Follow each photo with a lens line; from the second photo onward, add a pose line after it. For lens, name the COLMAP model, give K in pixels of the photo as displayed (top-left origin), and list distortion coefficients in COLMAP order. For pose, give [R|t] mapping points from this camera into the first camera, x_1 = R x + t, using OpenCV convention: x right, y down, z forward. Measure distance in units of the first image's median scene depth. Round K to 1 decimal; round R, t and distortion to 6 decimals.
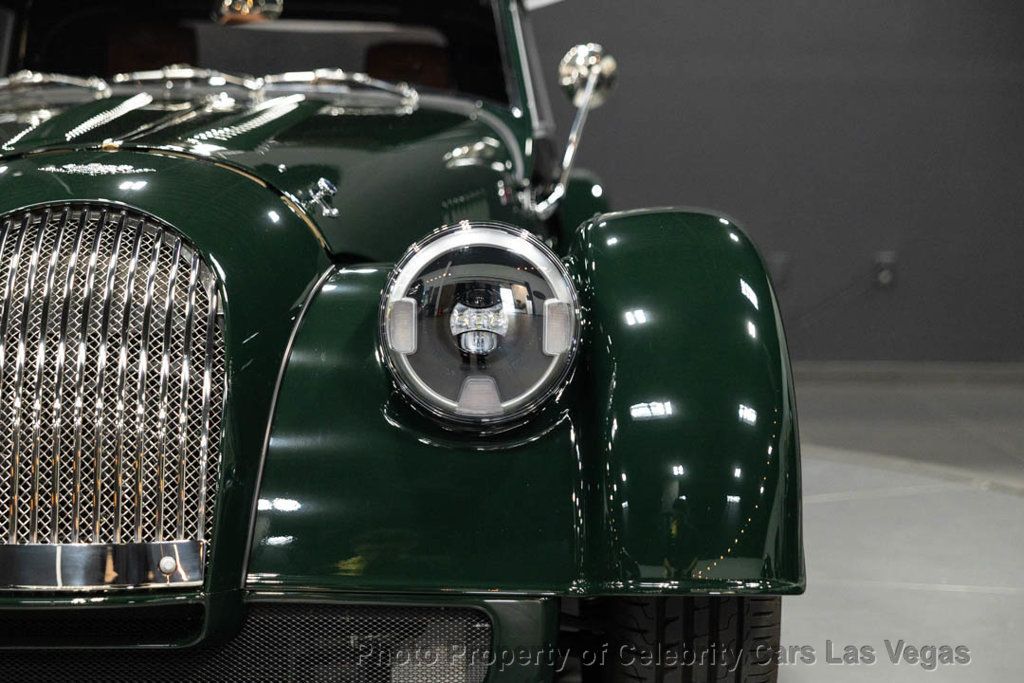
lens RADIAL K [[1852.8, 0, 514.1], [0, 1852.8, 343.9], [0, 0, 1]] dist [0.047377, 0.000000]
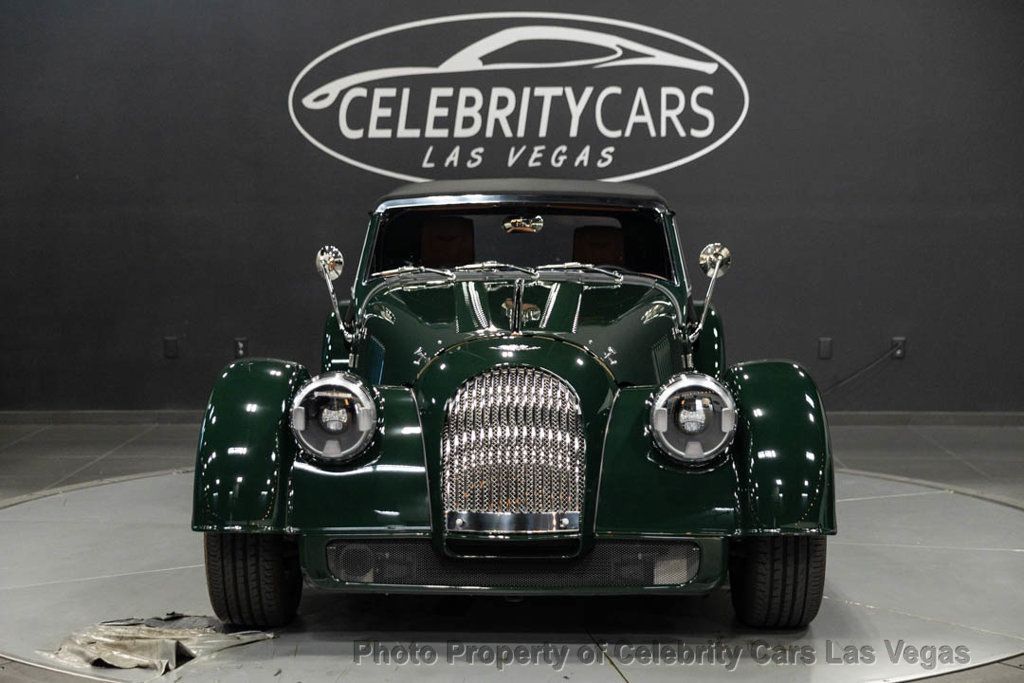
lens RADIAL K [[1718.0, 0, 500.9], [0, 1718.0, 316.0], [0, 0, 1]] dist [0.033794, 0.000000]
pose [[0.998878, -0.006396, -0.046917, -0.147490], [0.004942, 0.999506, -0.031053, -0.068520], [0.047092, 0.030786, 0.998416, -1.087126]]
